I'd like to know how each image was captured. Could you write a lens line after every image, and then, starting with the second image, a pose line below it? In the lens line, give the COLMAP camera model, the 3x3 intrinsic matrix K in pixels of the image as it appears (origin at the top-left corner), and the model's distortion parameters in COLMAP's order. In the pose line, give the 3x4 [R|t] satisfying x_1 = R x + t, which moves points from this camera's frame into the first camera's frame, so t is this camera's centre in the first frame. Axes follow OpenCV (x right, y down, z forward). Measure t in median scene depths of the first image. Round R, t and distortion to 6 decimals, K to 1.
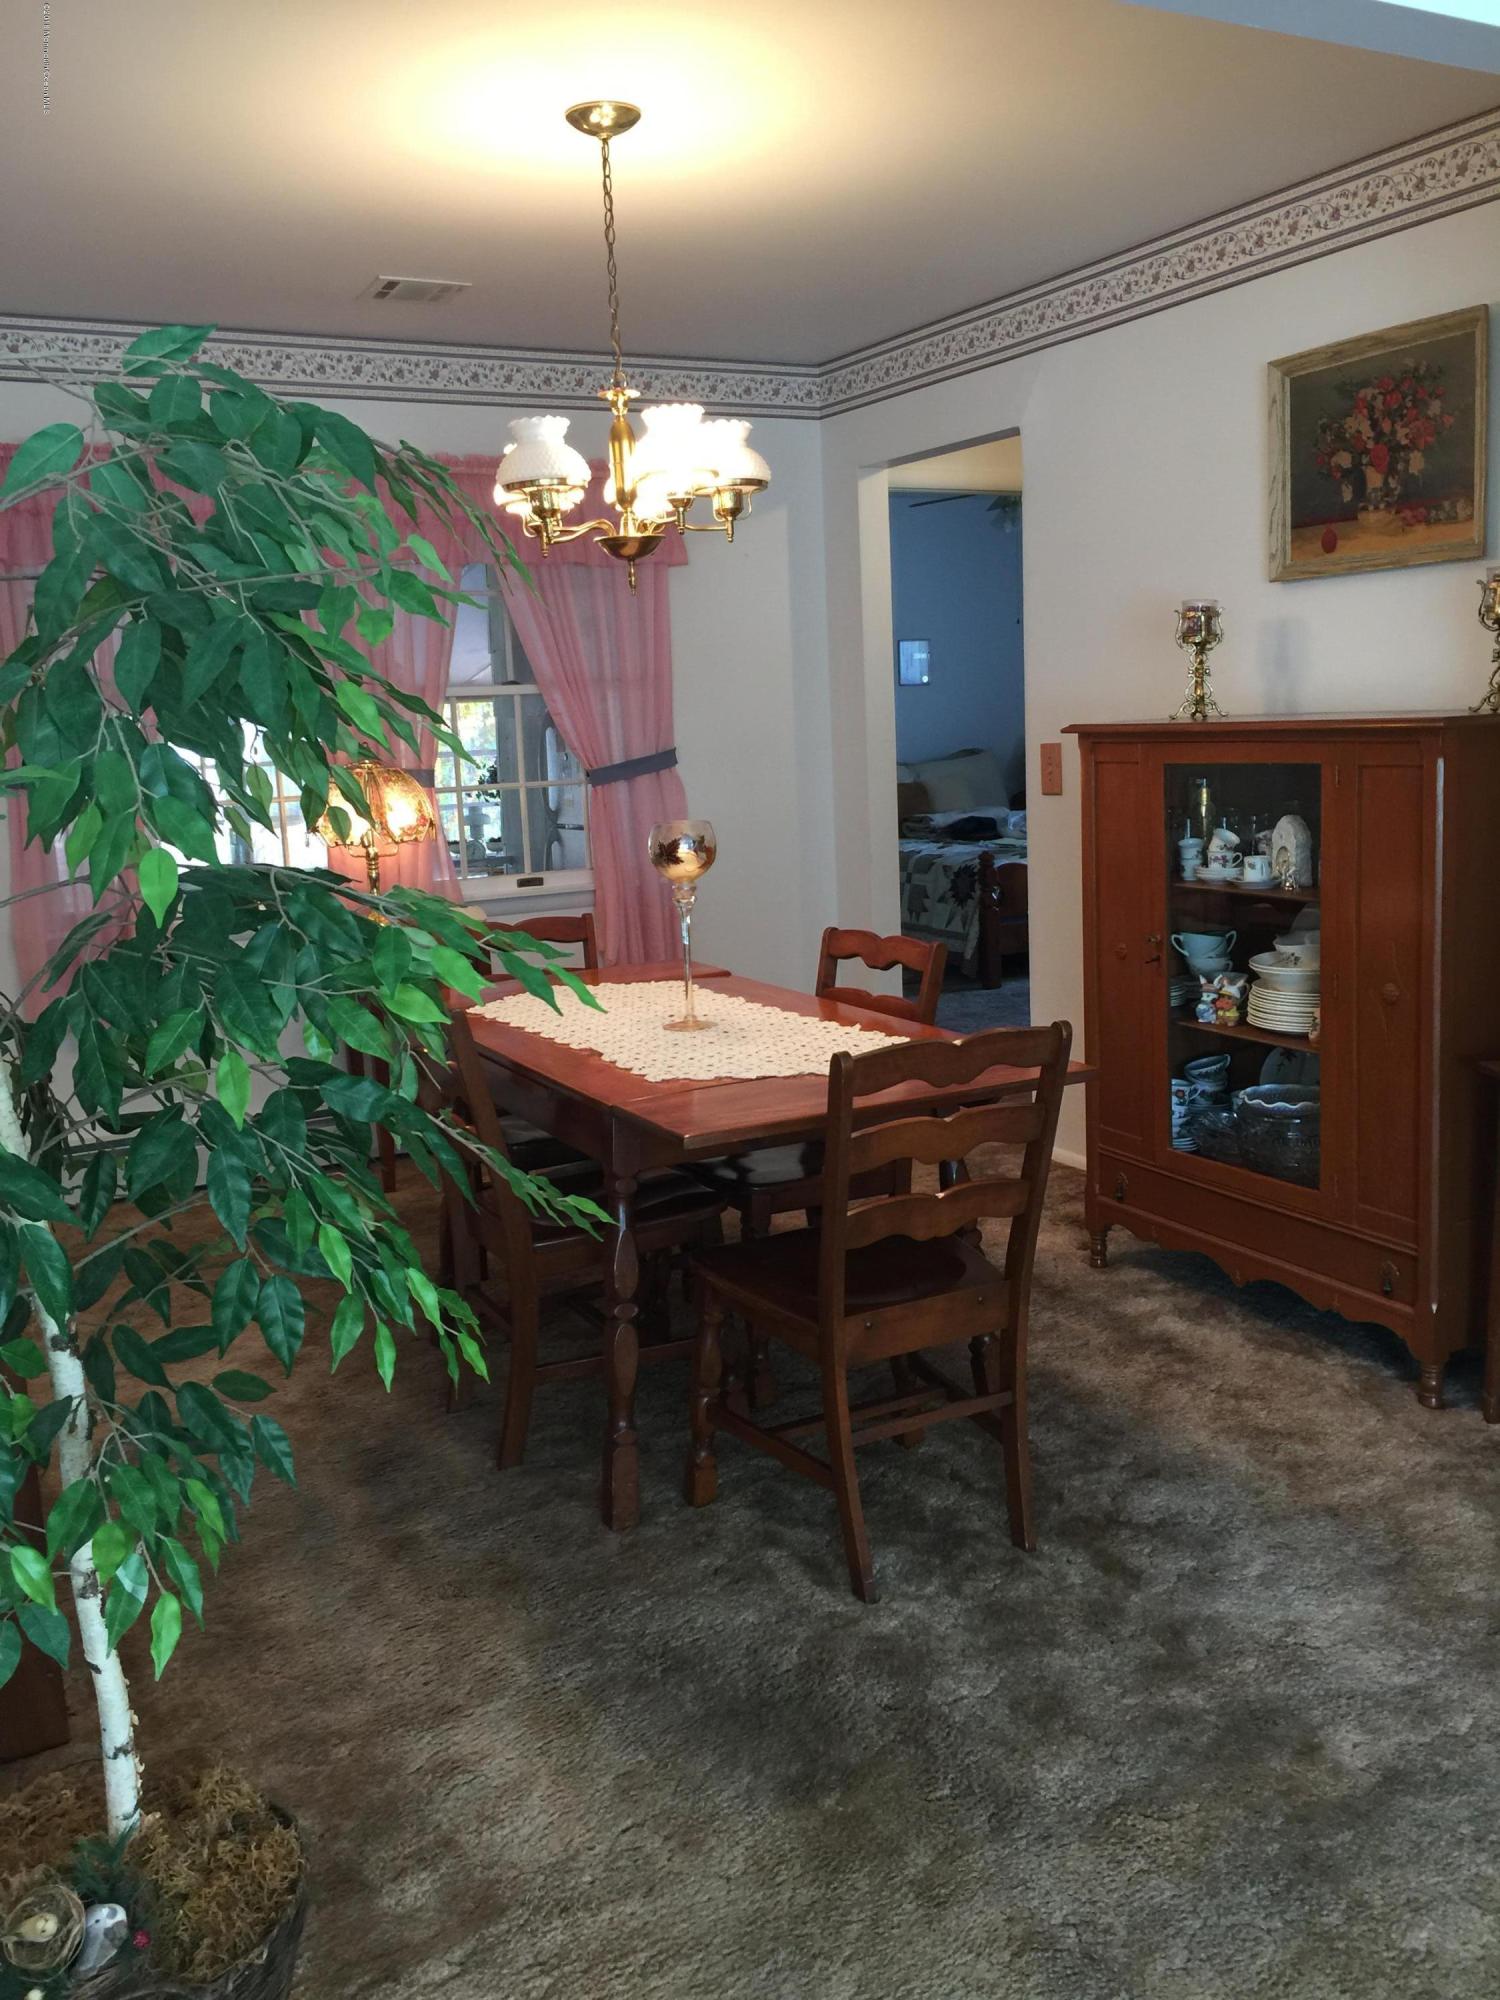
lens RADIAL K [[1732.2, 0, 759.3], [0, 1732.2, 959.3], [0, 0, 1]] dist [0.094338, -0.118185]
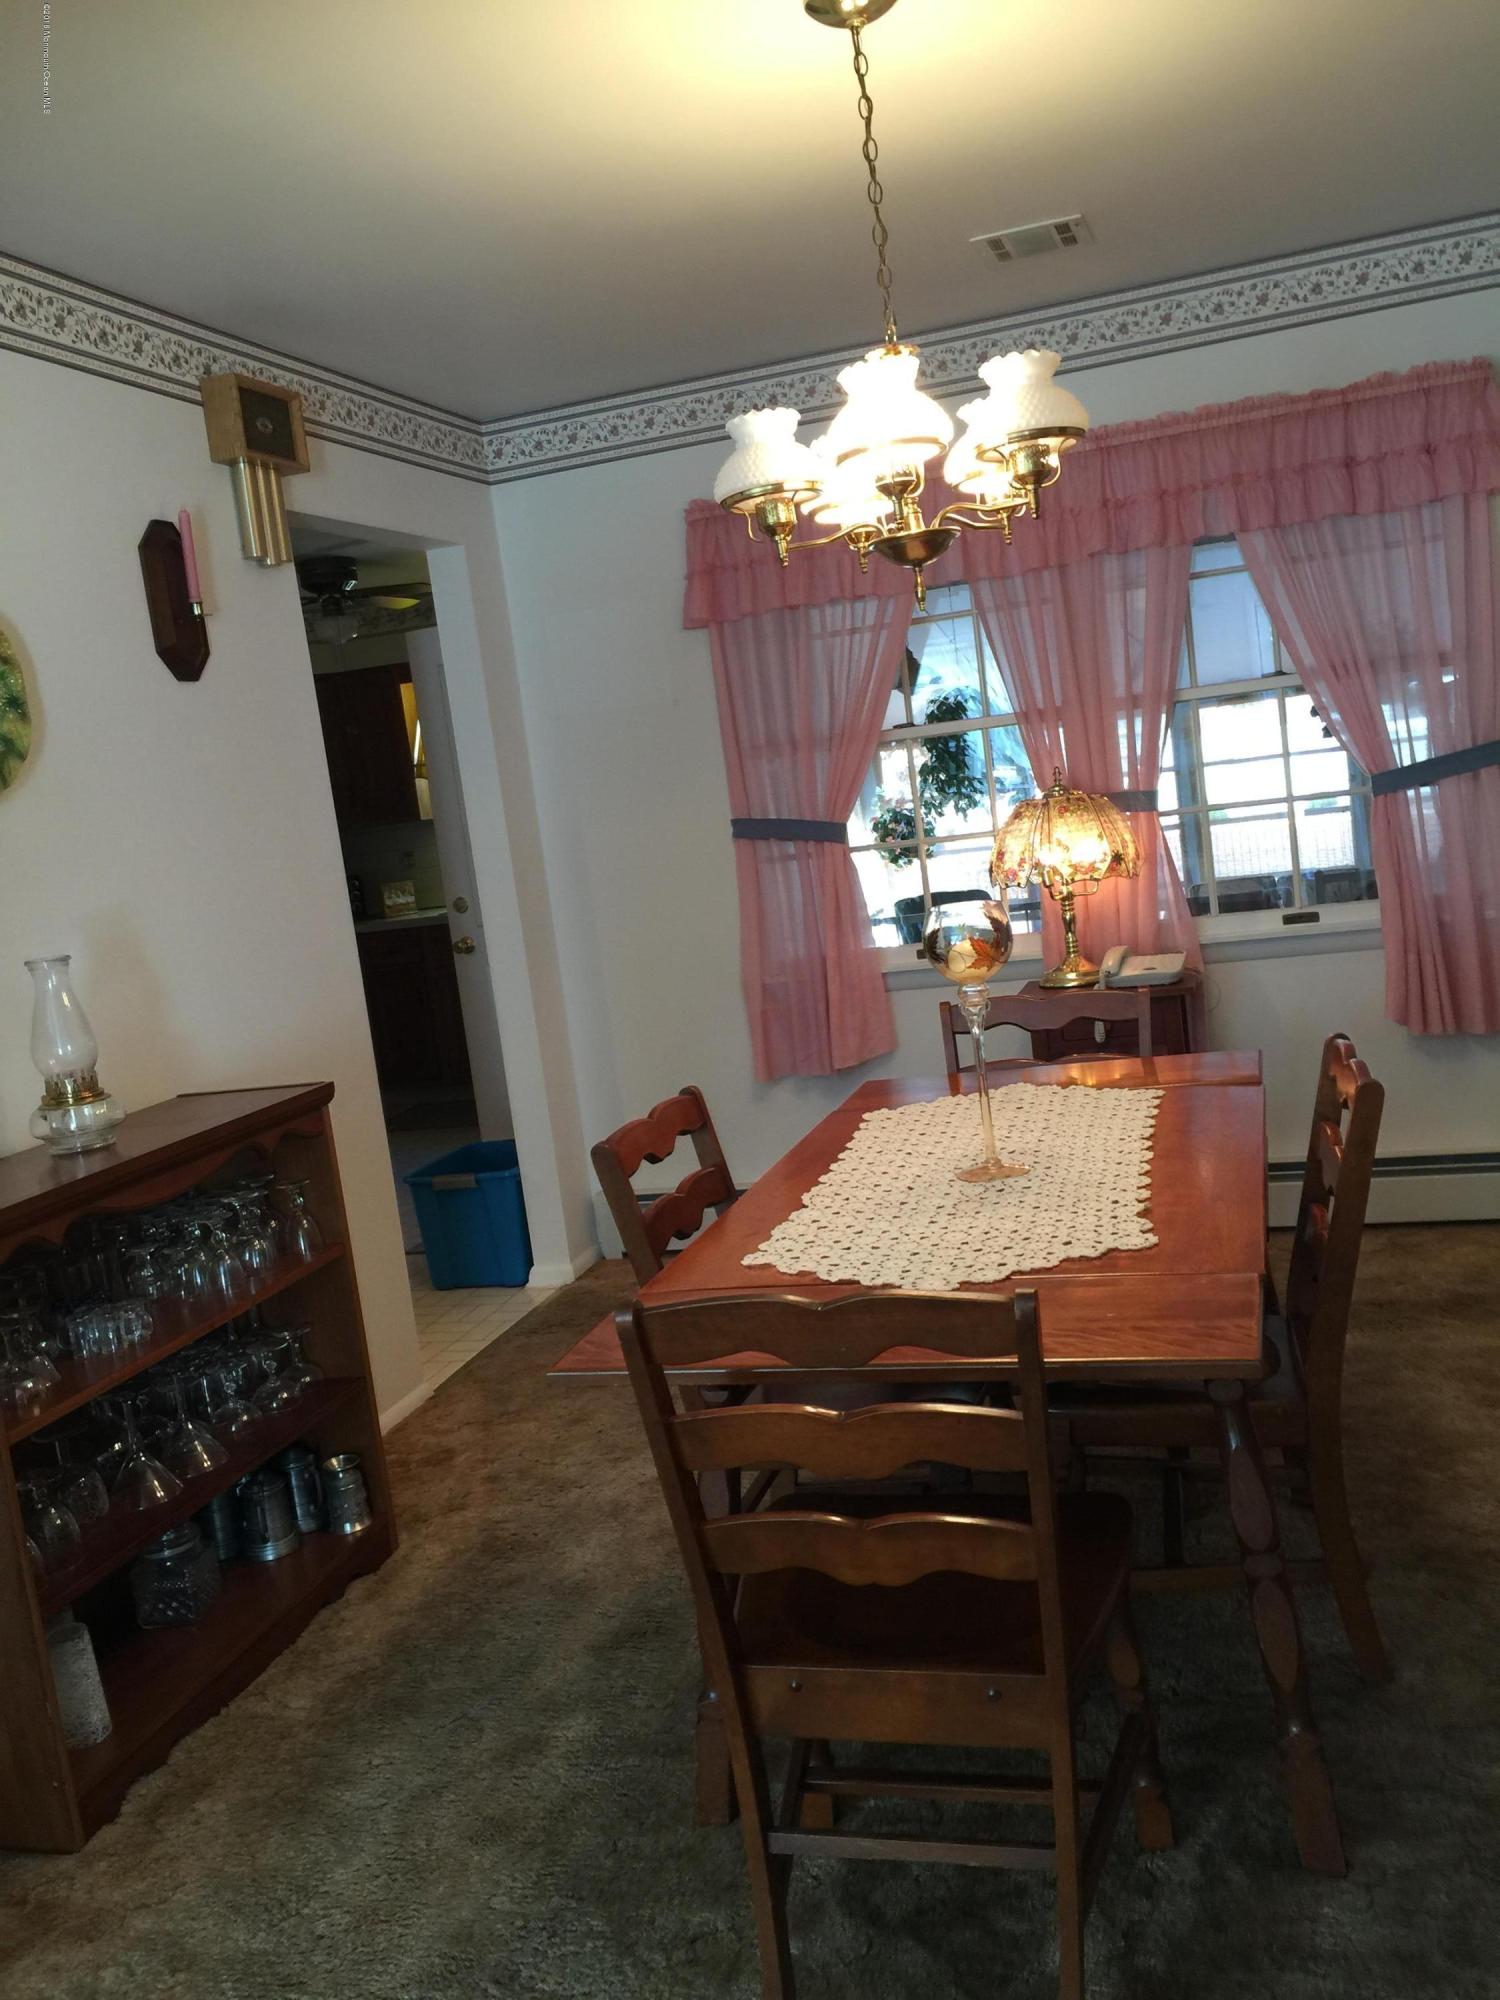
lens RADIAL K [[1730.2, 0, 775.0], [0, 1730.2, 977.2], [0, 0, 1]] dist [0.081231, -0.126068]
pose [[0.707802, 0.026898, -0.705898, 0.438854], [-0.000438, 0.999291, 0.037639, -0.077943], [0.706410, -0.026331, 0.707313, 0.416105]]
